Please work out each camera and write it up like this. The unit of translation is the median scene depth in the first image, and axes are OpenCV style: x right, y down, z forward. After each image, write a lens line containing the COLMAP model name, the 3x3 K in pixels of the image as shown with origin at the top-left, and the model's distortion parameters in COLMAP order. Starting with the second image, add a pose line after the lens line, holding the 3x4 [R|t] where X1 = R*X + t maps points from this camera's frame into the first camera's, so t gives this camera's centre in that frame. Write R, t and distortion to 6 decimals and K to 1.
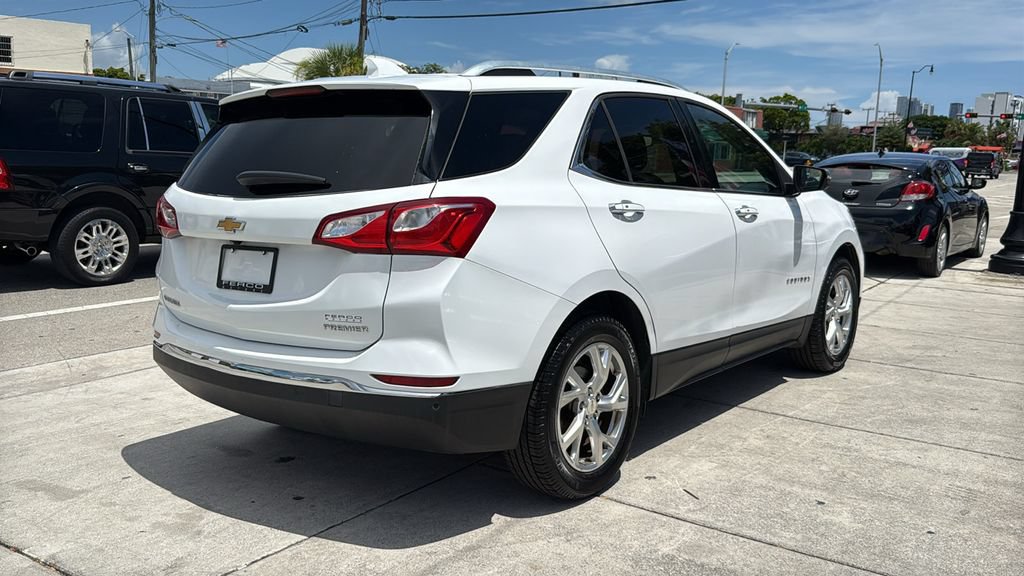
lens RADIAL K [[894.0, 0, 509.0], [0, 894.0, 297.7], [0, 0, 1]] dist [0.073362, -0.132830]
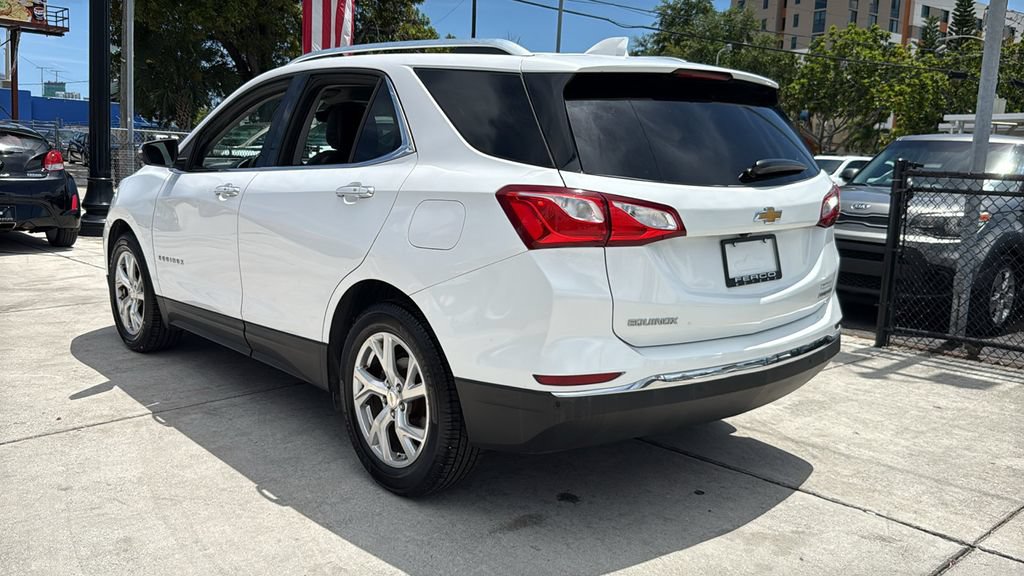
lens RADIAL K [[894.0, 0, 492.3], [0, 894.0, 283.8], [0, 0, 1]] dist [0.073362, -0.132830]
pose [[0.203304, -0.147838, 0.967890, -1.158377], [0.119818, 0.984862, 0.125263, -0.145470], [-0.971757, 0.090504, 0.217940, 0.956440]]
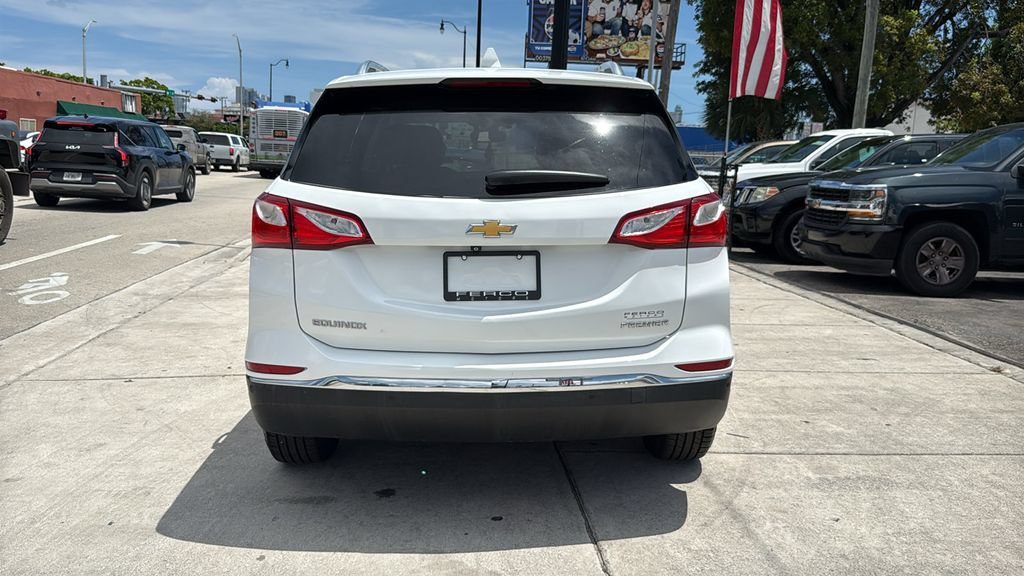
lens RADIAL K [[894.0, 0, 511.0], [0, 894.0, 285.7], [0, 0, 1]] dist [0.073362, -0.132830]
pose [[0.770700, -0.087109, 0.631215, -0.766717], [0.086035, 0.995766, 0.032370, -0.045180], [-0.631363, 0.029359, 0.774932, 0.255776]]
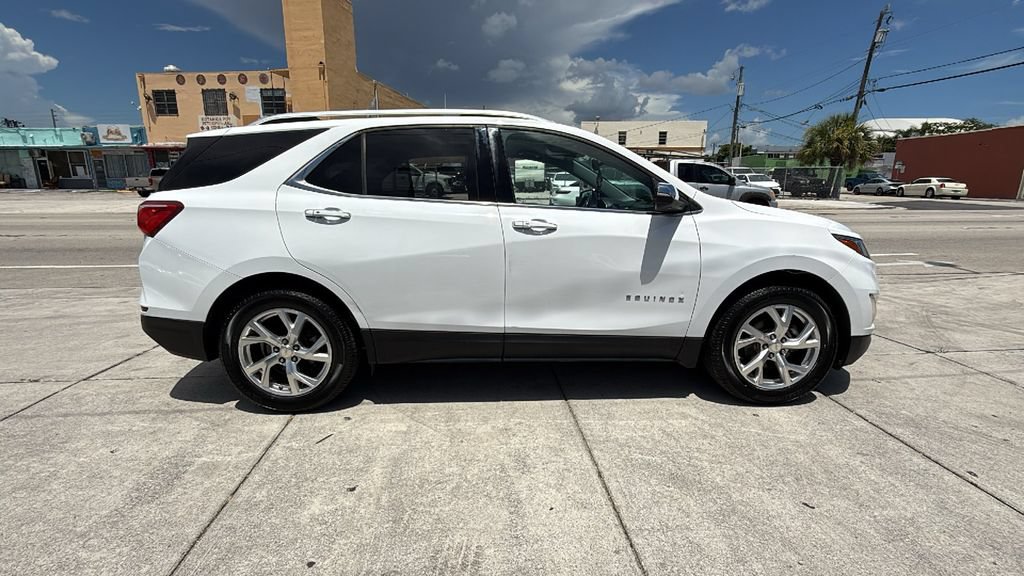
lens RADIAL K [[473.2, 0, 513.1], [0, 473.2, 283.4], [0, 0, 1]] dist [0.004380, 0.001467]
pose [[0.640575, 0.134954, -0.755944, 0.853763], [-0.110131, 0.990404, 0.083488, -0.086427], [0.759957, 0.029773, 0.649291, 0.755655]]
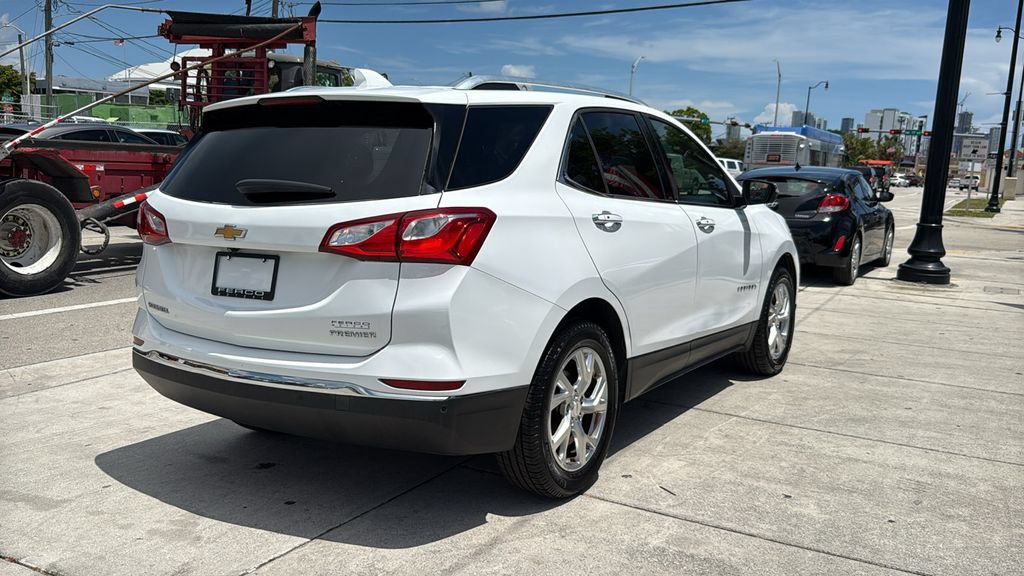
lens RADIAL K [[894.0, 0, 502.3], [0, 894.0, 306.0], [0, 0, 1]] dist [0.073362, -0.132830]
pose [[0.995424, -0.000844, 0.095553, -0.090441], [0.000779, 0.999999, 0.000724, 0.001014], [-0.095554, -0.000646, 0.995424, -0.028928]]
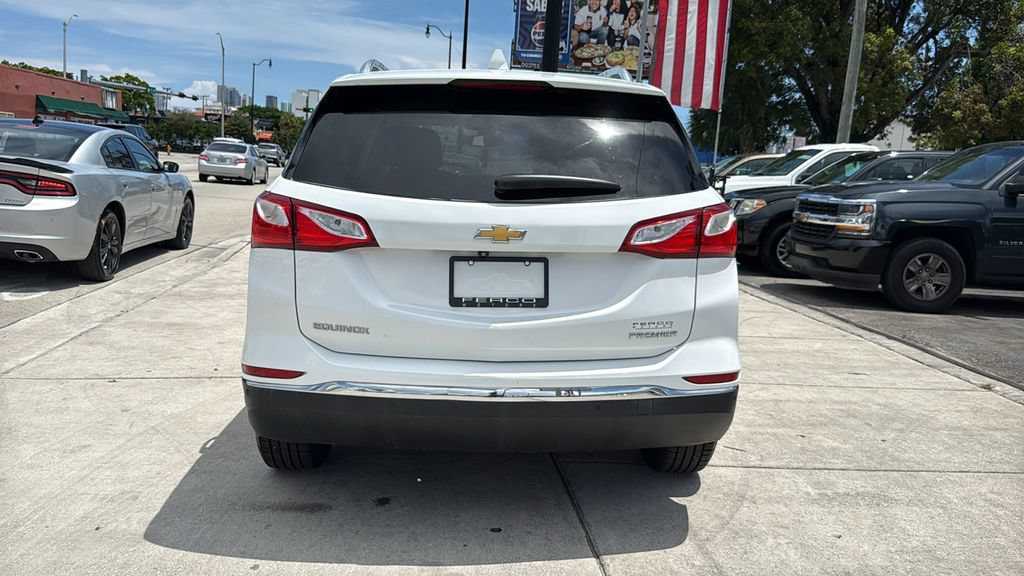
lens RADIAL K [[894.0, 0, 510.6], [0, 894.0, 289.9], [0, 0, 1]] dist [0.073362, -0.132830]
pose [[0.757844, -0.068552, 0.648824, -0.774643], [0.063243, 0.997500, 0.031522, -0.046748], [-0.649363, 0.017145, 0.760285, 0.285476]]
